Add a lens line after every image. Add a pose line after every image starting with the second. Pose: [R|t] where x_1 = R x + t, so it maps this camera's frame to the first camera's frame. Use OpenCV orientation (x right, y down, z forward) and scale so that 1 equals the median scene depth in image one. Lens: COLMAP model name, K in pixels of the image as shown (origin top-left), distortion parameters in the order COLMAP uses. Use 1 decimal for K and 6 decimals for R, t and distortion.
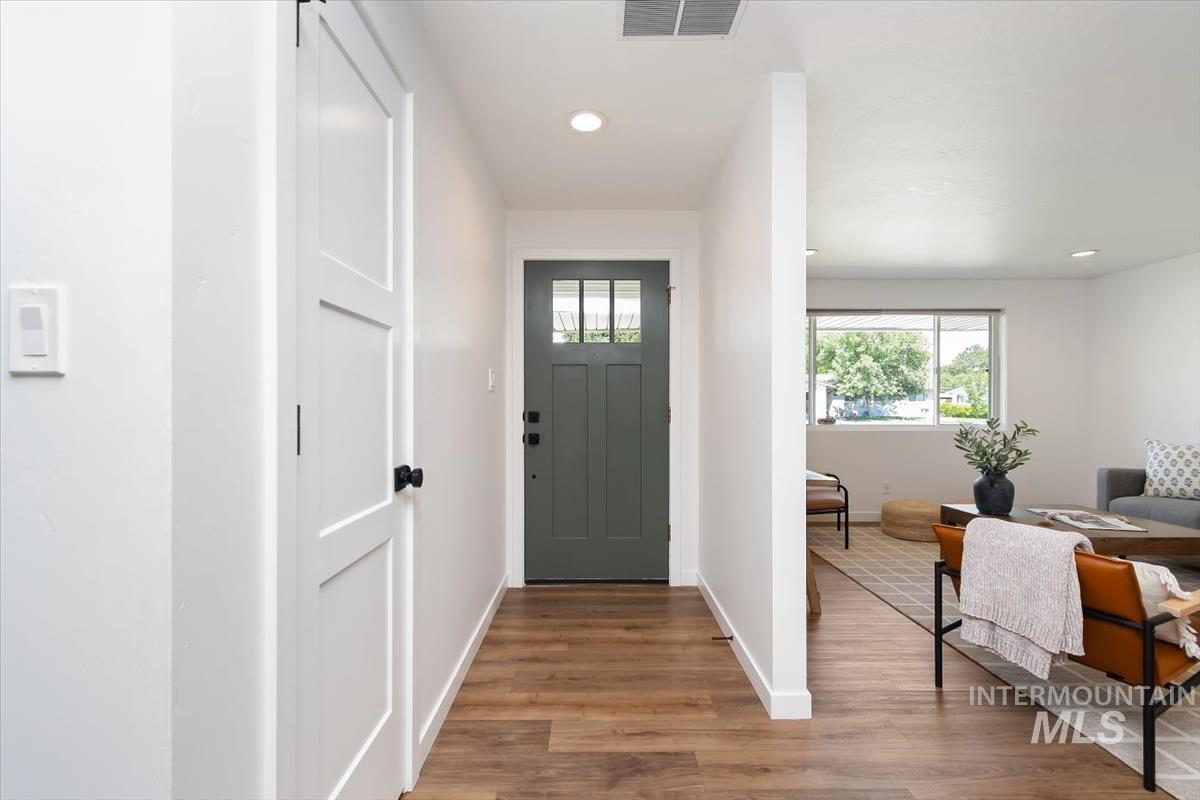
lens RADIAL K [[535.2, 0, 602.5], [0, 535.2, 403.9], [0, 0, 1]] dist [0.006436, -0.002410]
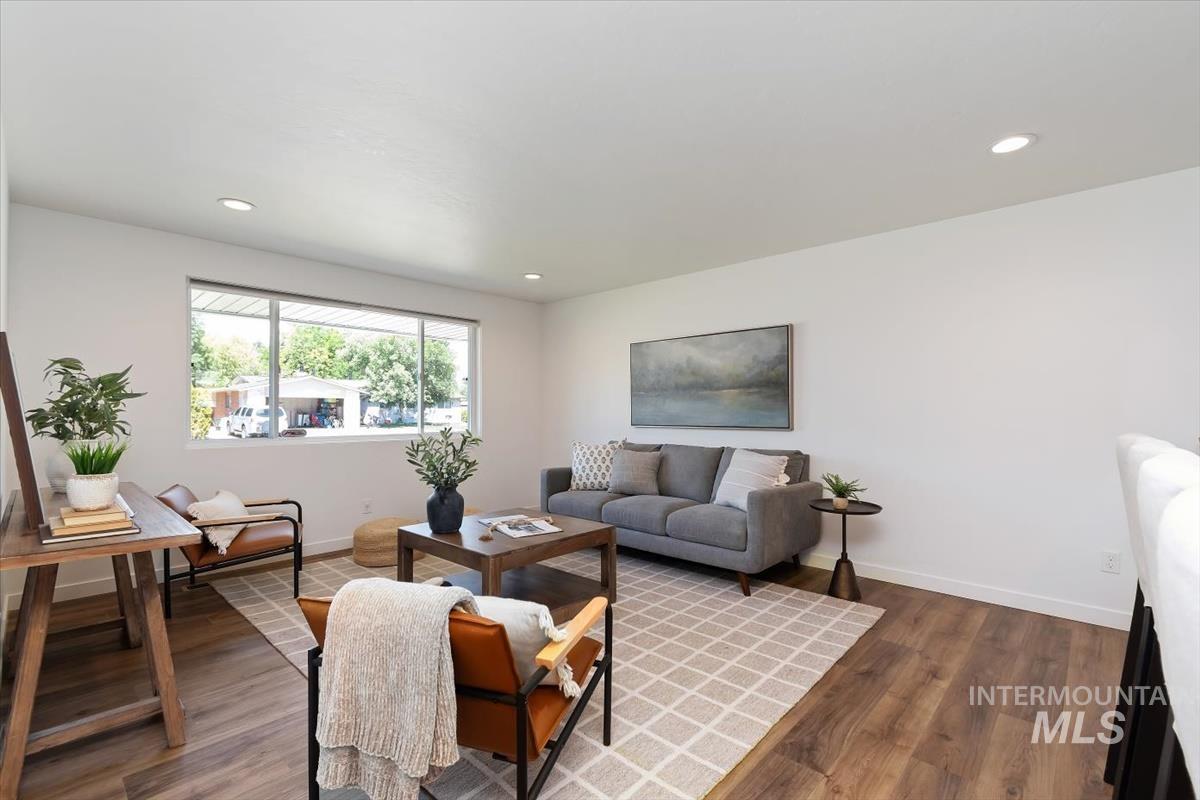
lens RADIAL K [[535.2, 0, 600.3], [0, 535.2, 403.5], [0, 0, 1]] dist [0.006436, -0.002410]
pose [[0.689792, 0.009961, 0.723939, 0.209133], [-0.000122, 0.999907, -0.013642, -0.001820], [-0.724008, 0.009322, 0.689729, 0.149013]]
